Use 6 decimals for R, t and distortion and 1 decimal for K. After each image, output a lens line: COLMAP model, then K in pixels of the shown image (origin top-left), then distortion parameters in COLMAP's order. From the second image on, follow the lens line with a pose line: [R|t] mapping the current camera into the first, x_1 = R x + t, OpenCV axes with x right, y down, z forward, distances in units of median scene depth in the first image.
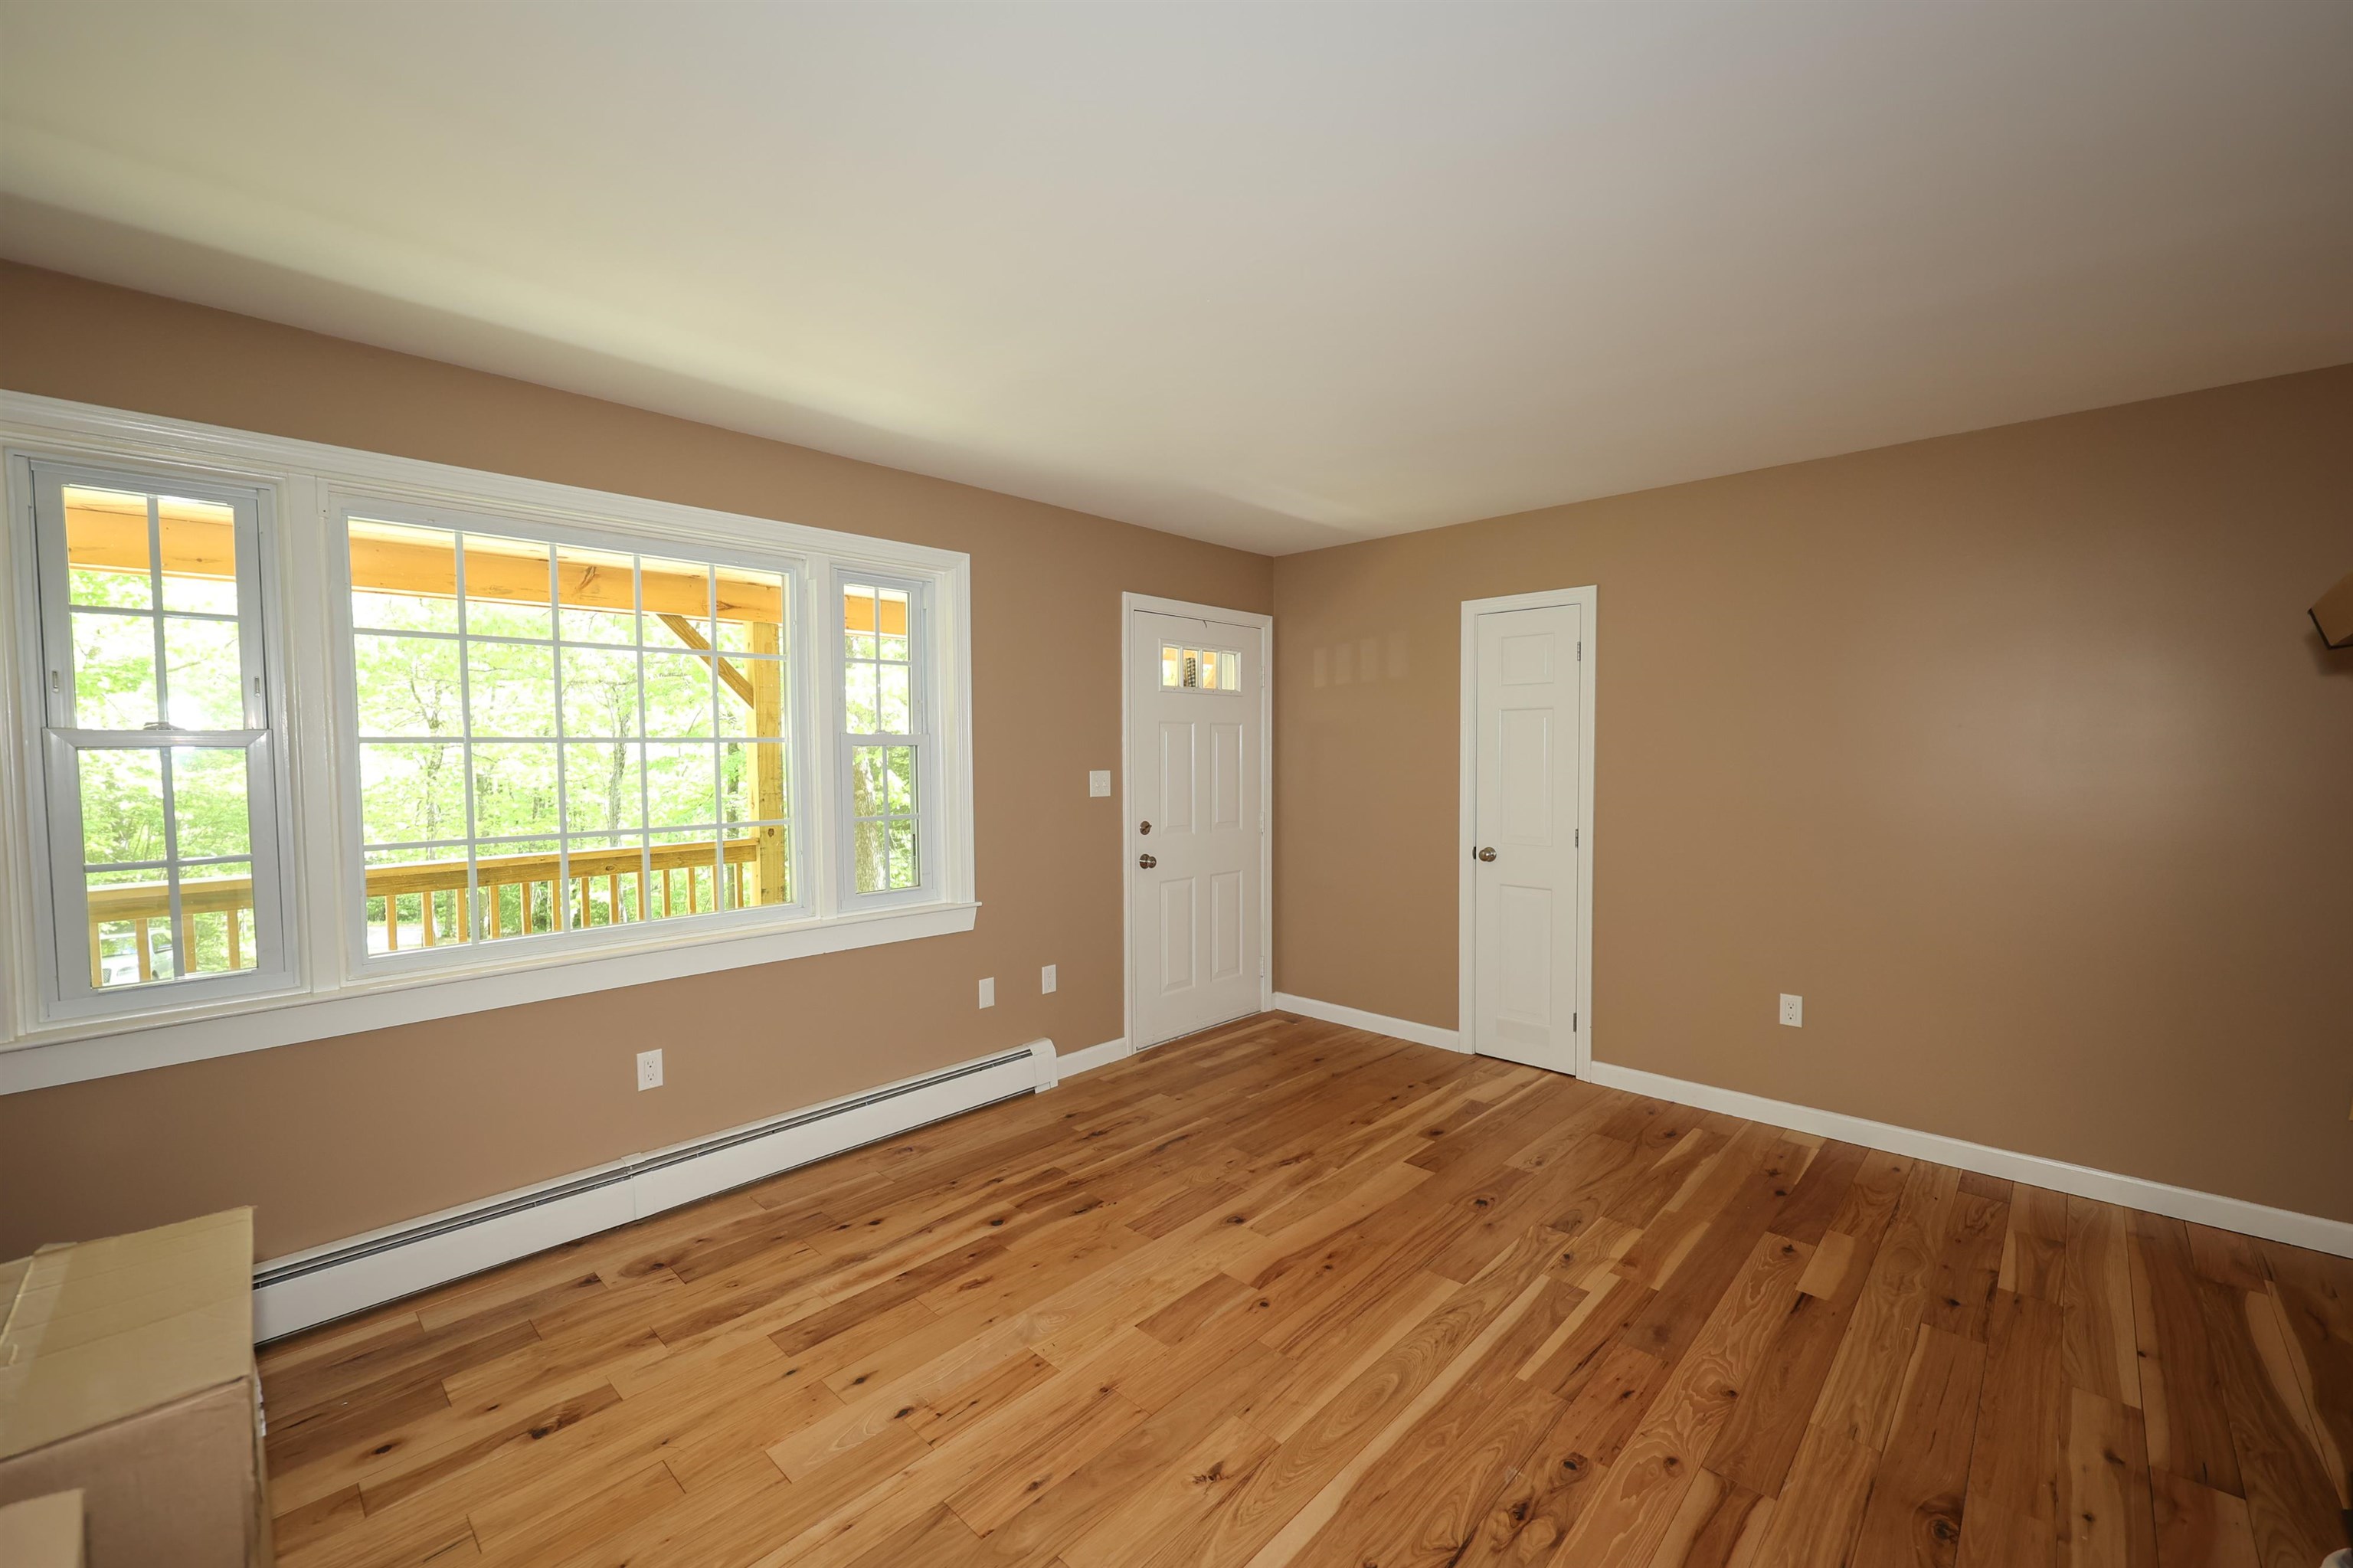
lens RADIAL K [[956.6, 0, 1178.6], [0, 956.6, 795.2], [0, 0, 1]] dist [-0.002246, -0.000166]
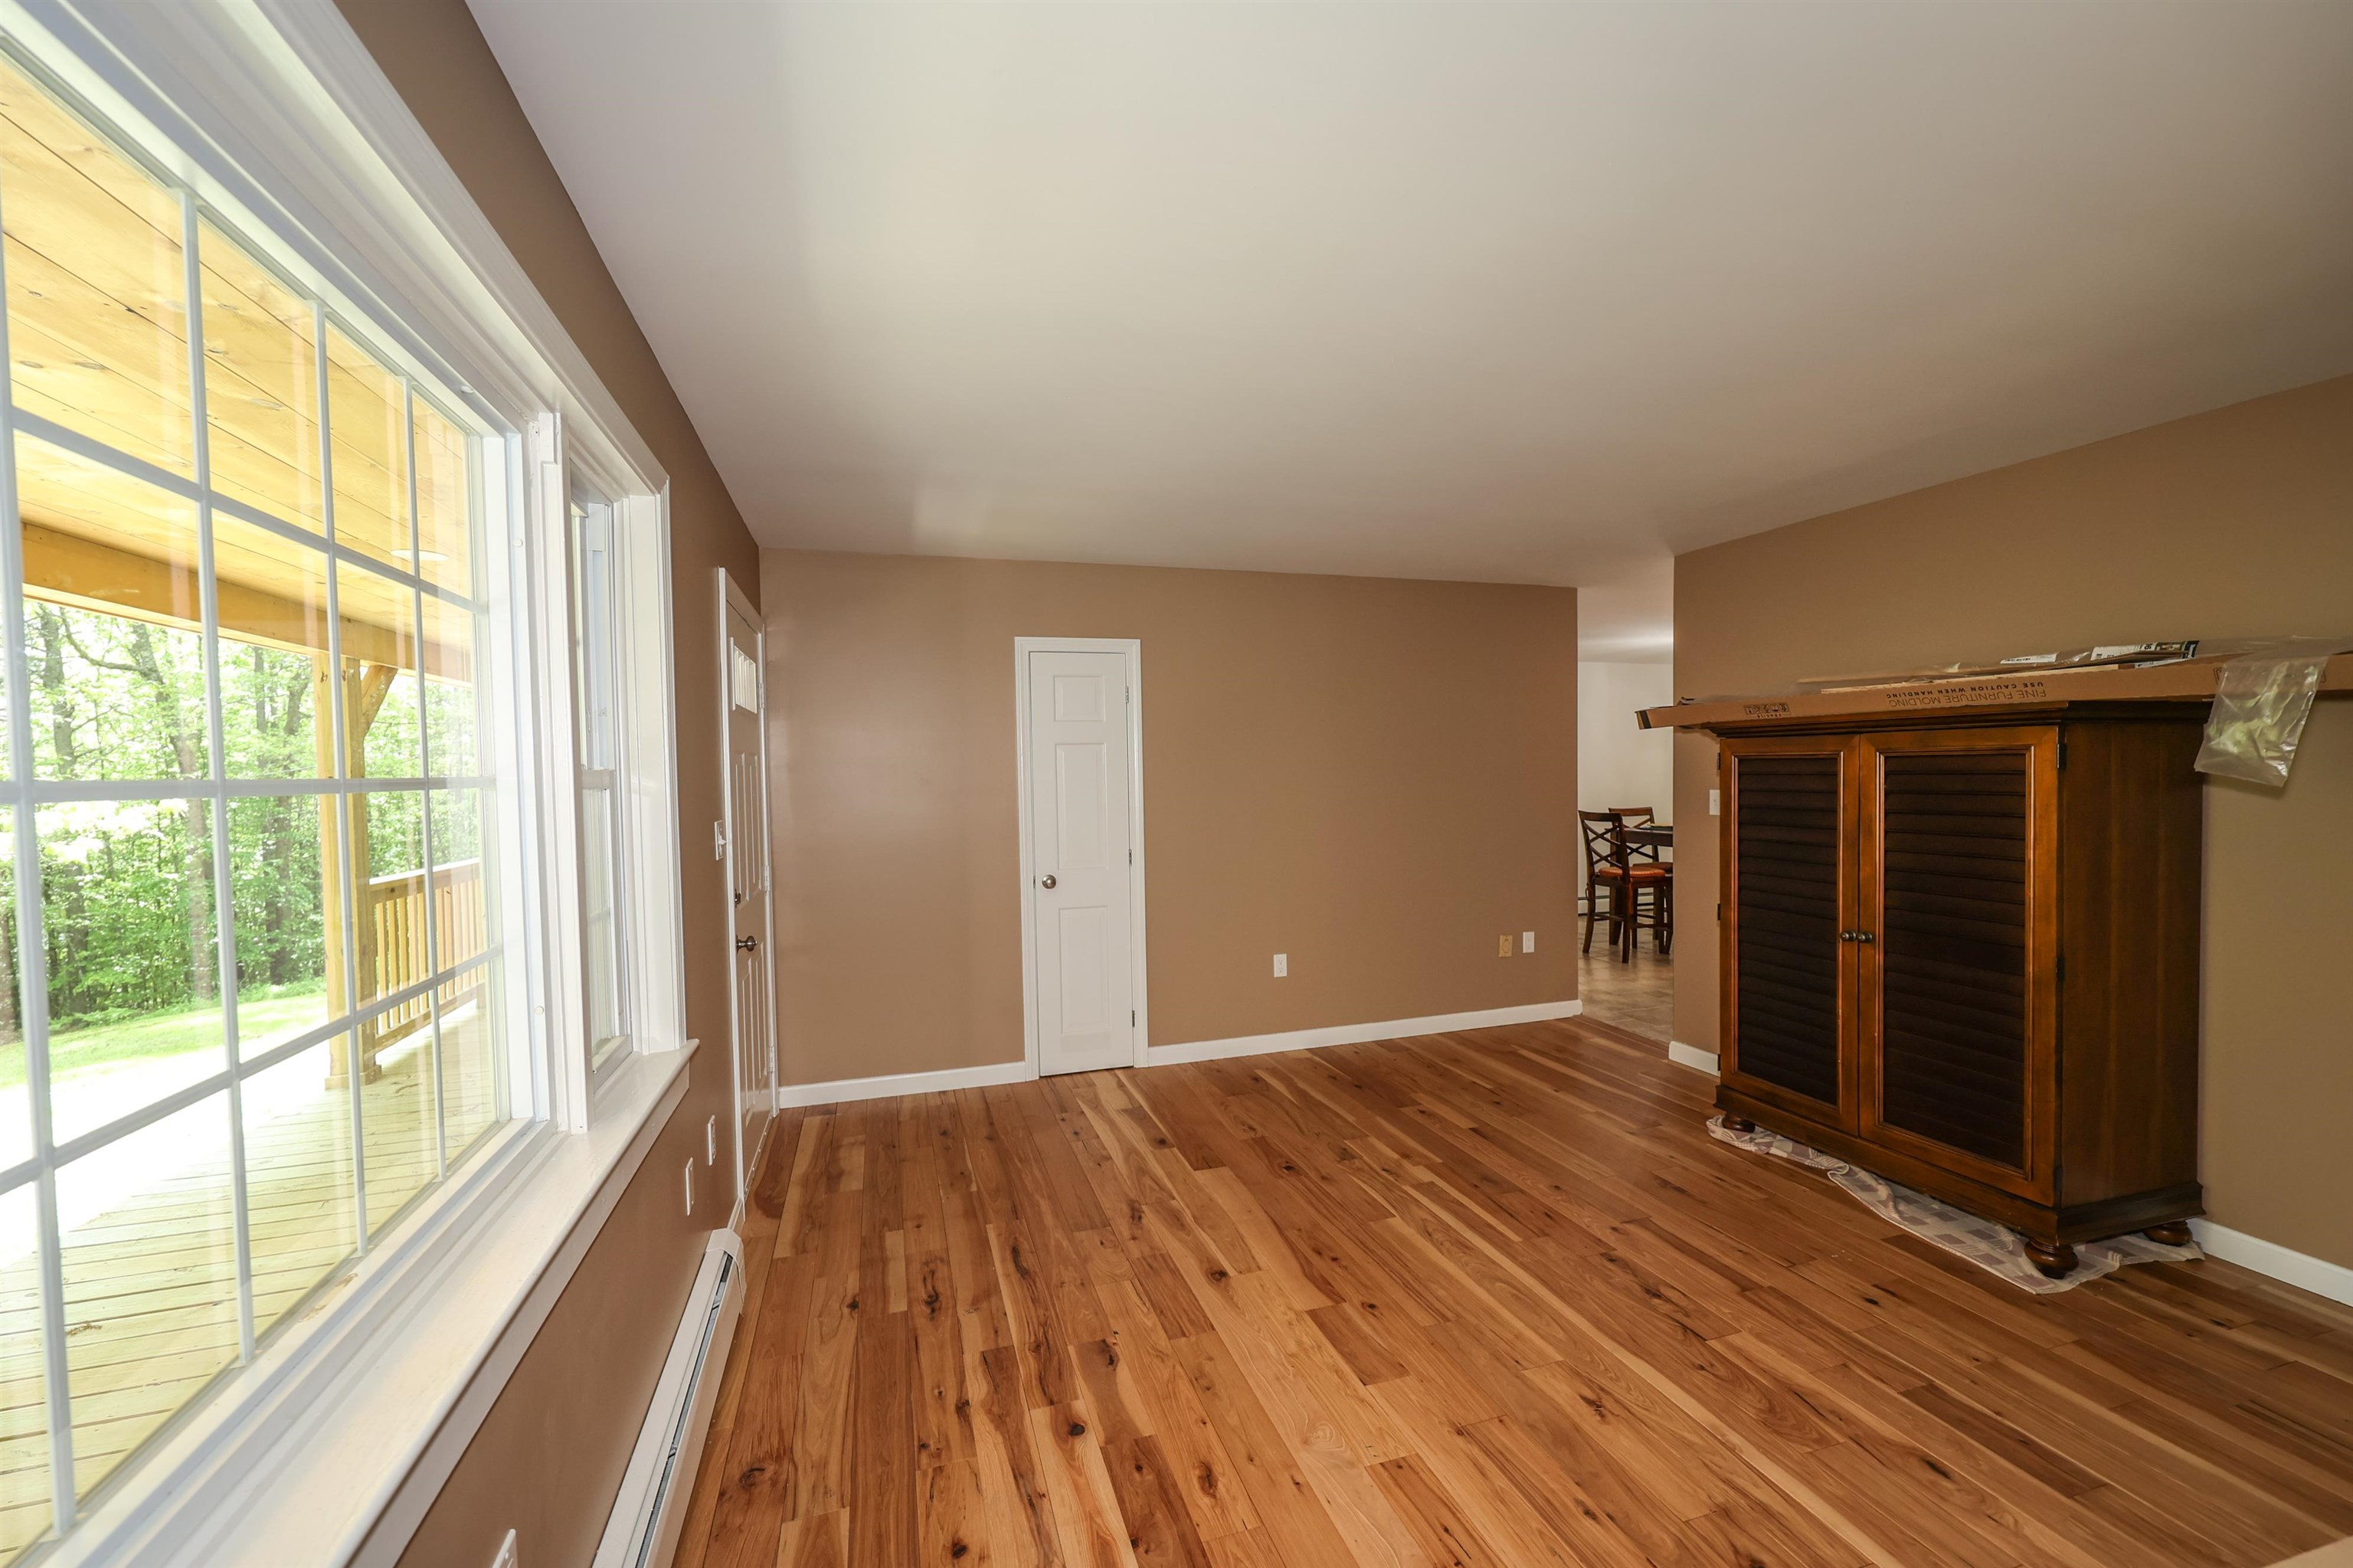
lens RADIAL K [[956.6, 0, 1182.4], [0, 956.6, 782.4], [0, 0, 1]] dist [-0.002246, -0.000166]
pose [[0.480809, -0.017014, 0.876660, -0.683362], [0.058266, 0.998222, -0.012583, -0.032642], [-0.874887, 0.057129, 0.480946, 0.472890]]
